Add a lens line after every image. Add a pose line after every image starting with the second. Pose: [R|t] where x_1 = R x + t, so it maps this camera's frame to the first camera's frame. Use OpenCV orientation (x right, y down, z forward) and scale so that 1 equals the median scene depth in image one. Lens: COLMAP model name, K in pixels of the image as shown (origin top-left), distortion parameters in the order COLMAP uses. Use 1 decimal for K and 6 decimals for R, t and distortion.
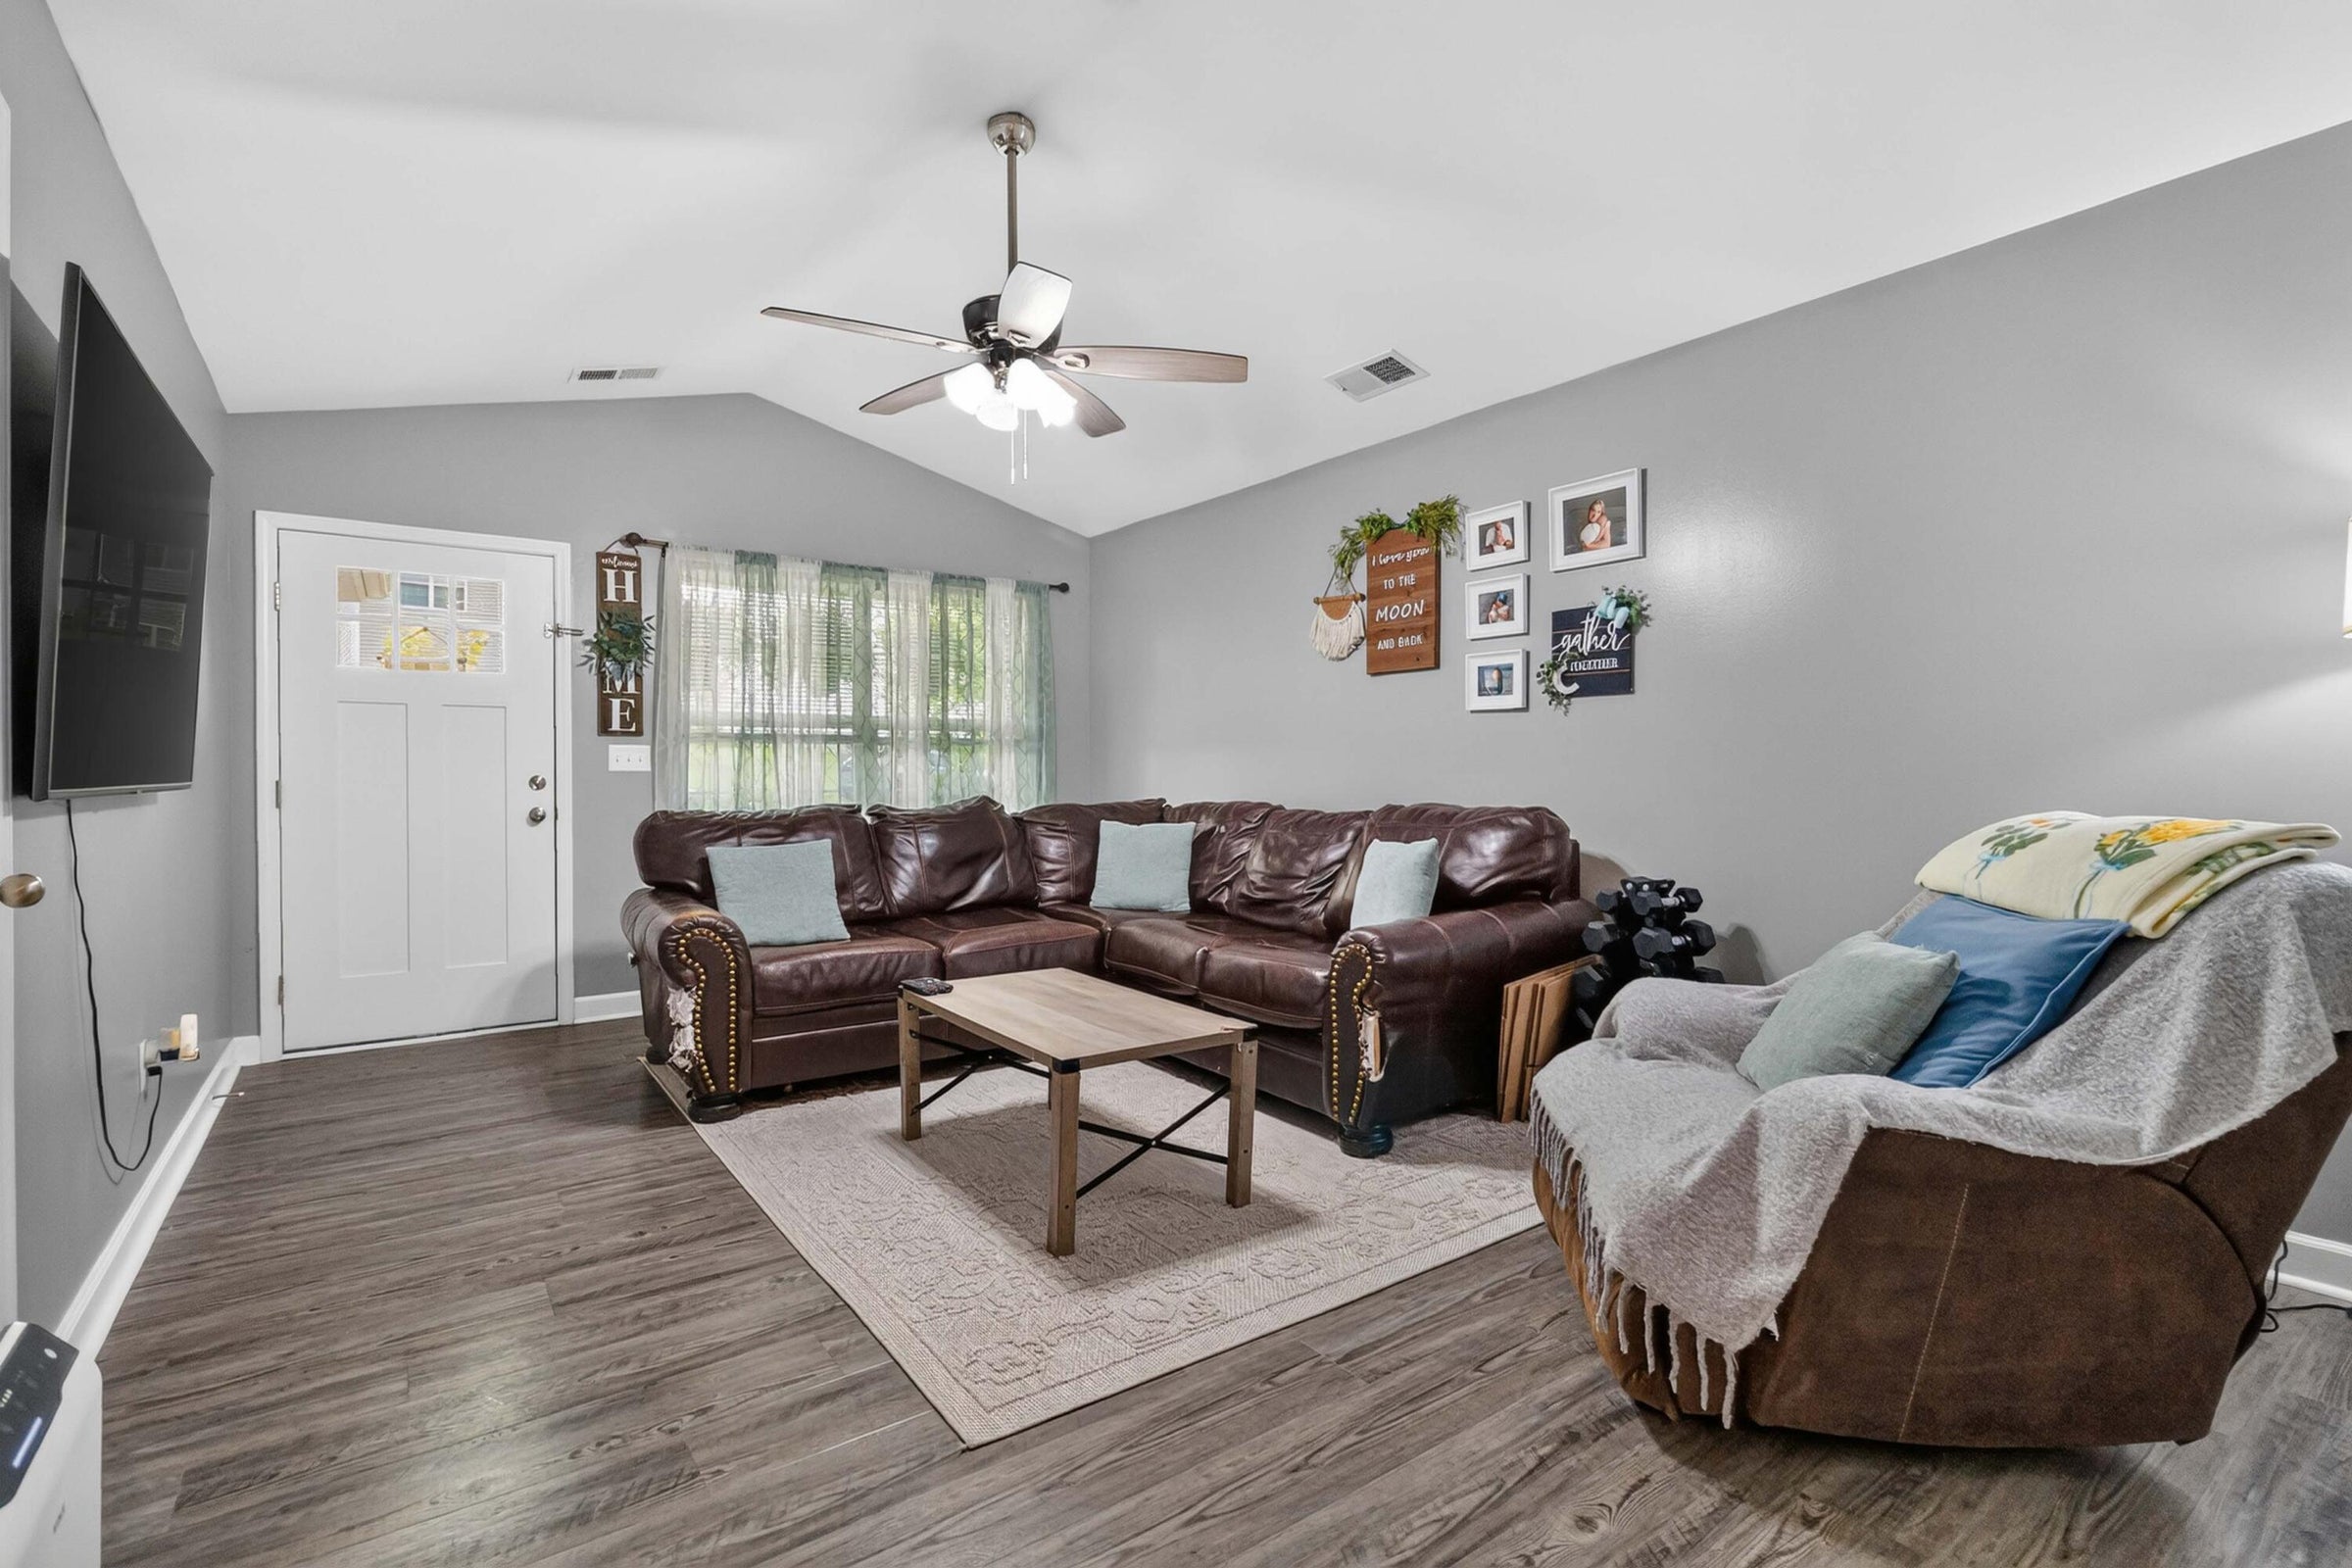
lens RADIAL K [[1080.0, 0, 1184.0], [0, 1080.0, 774.0], [0, 0, 1]] dist [0.005783, 0.000194]
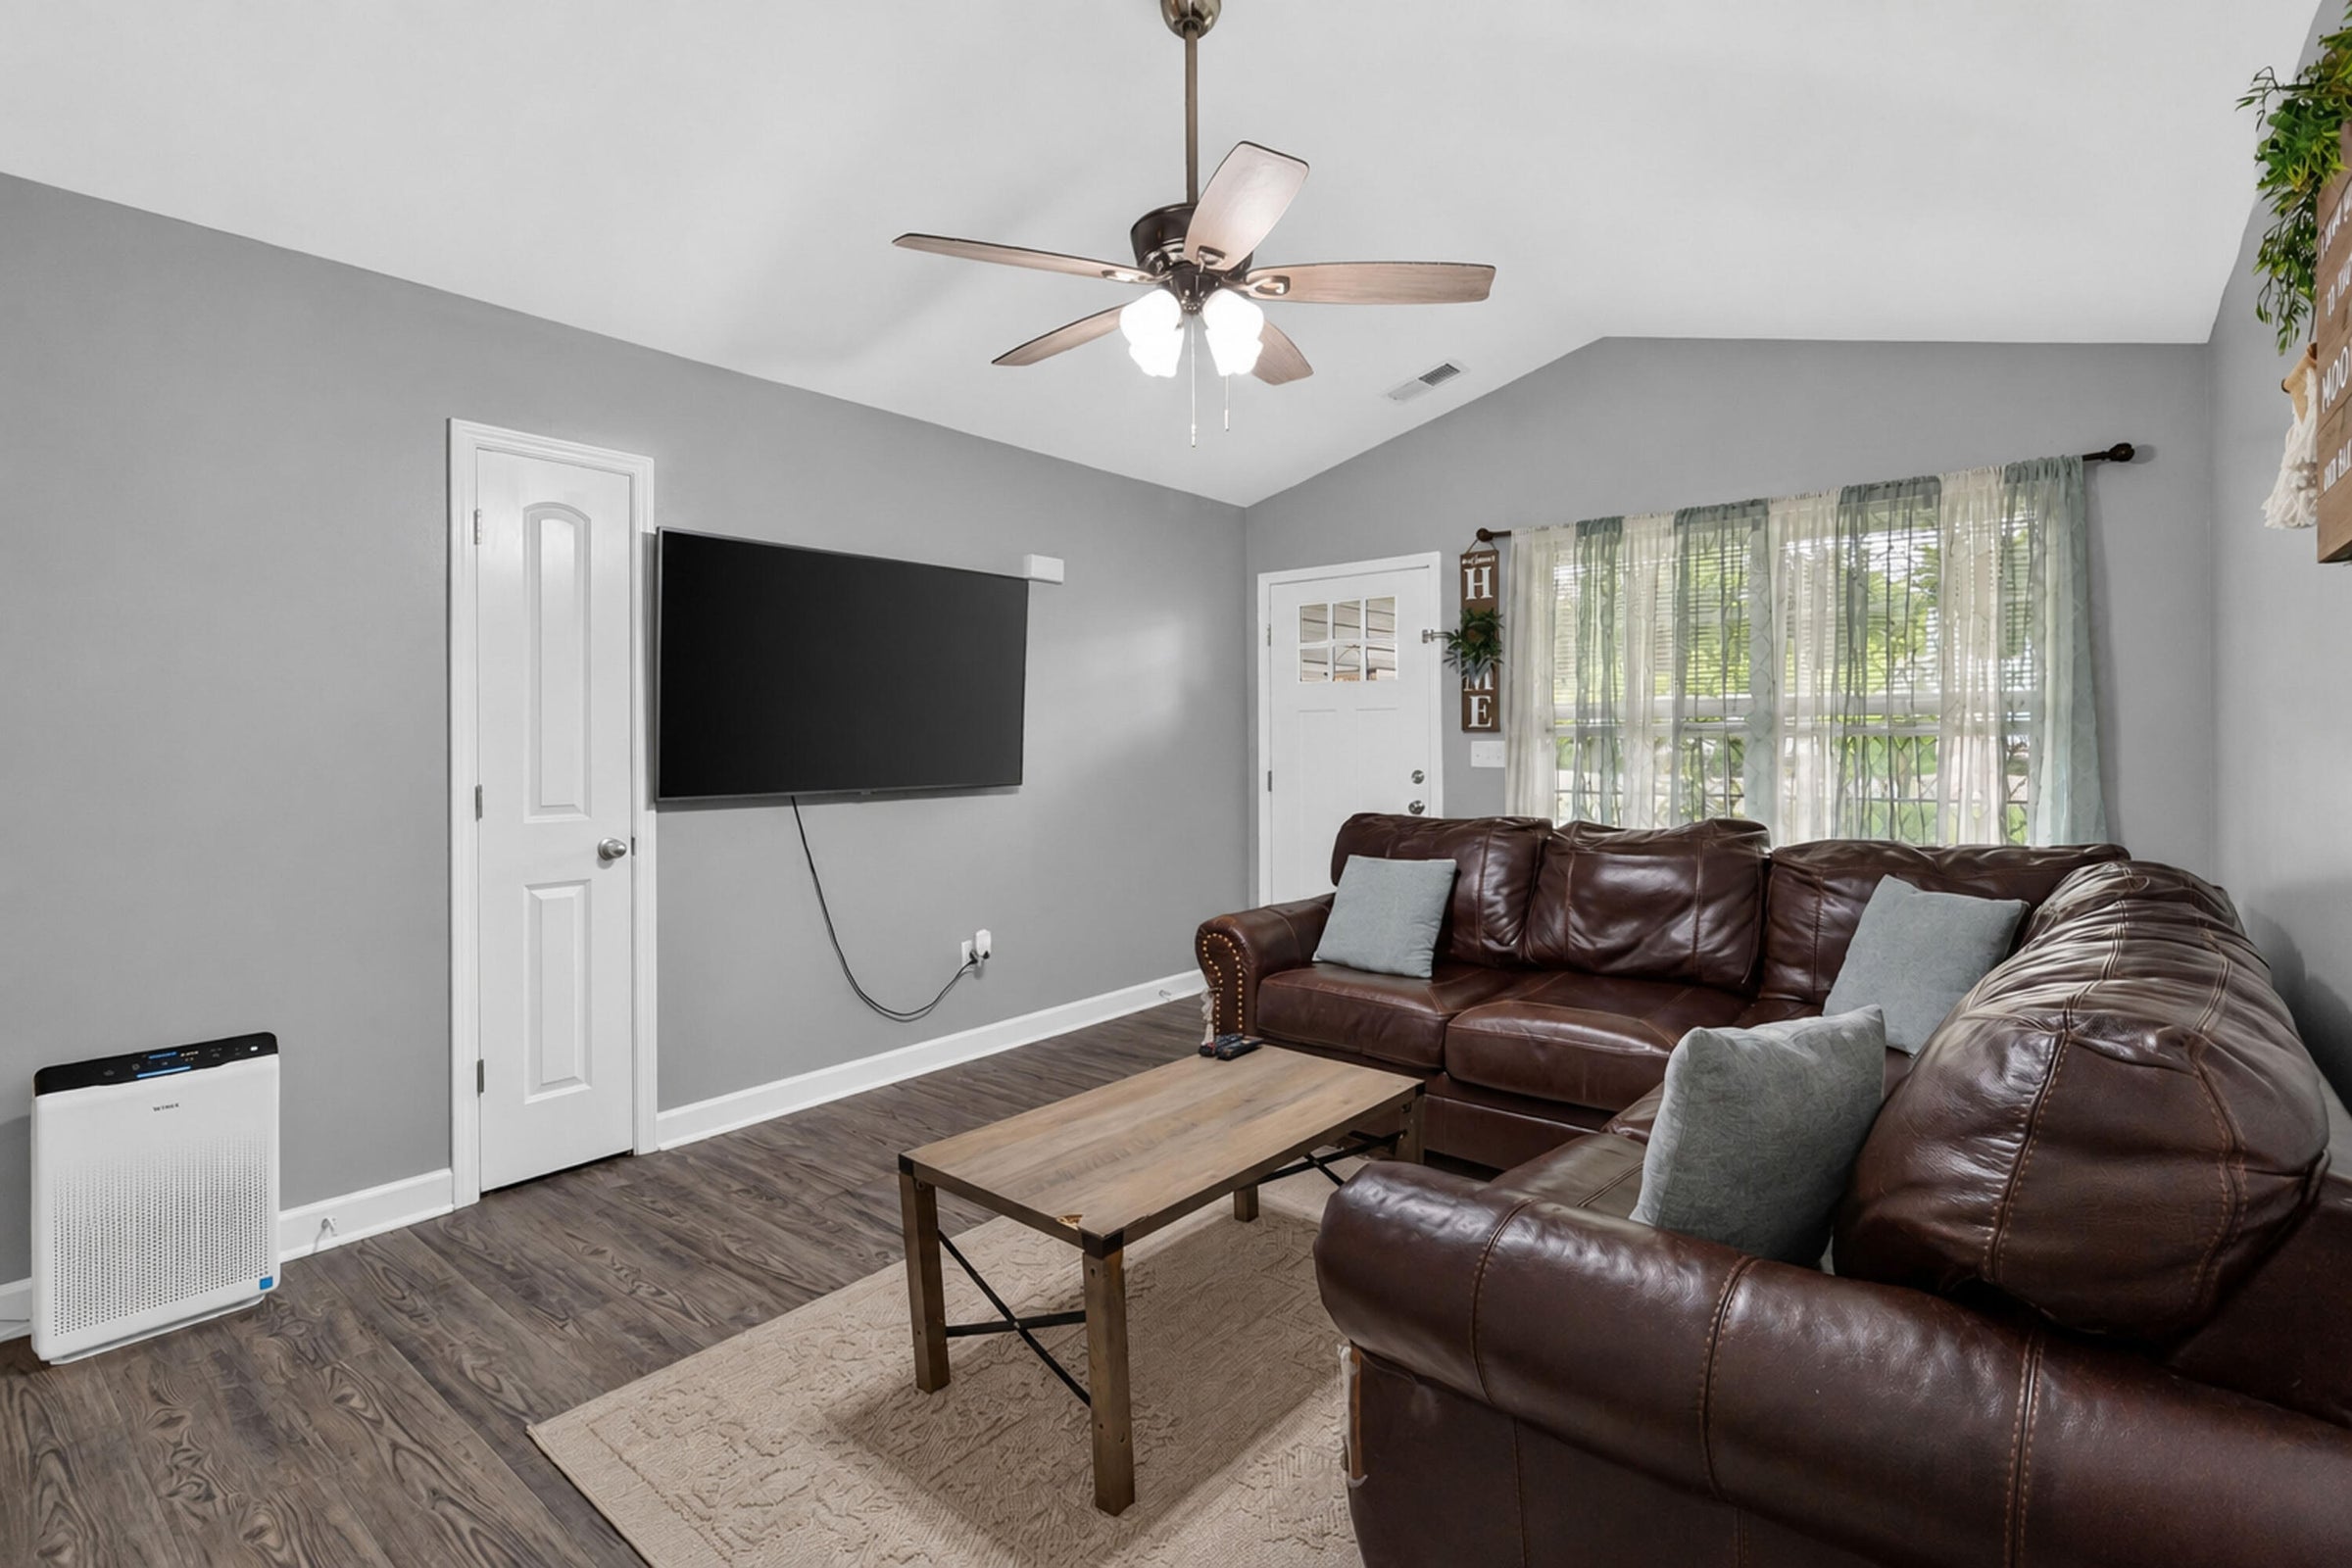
lens RADIAL K [[1080.0, 0, 1199.6], [0, 1080.0, 736.5], [0, 0, 1]] dist [0.005783, 0.000194]
pose [[0.278586, 0.003151, -0.960406, 0.371956], [-0.000062, 0.999995, 0.003263, -0.034731], [0.960411, -0.000849, 0.278584, 0.469729]]
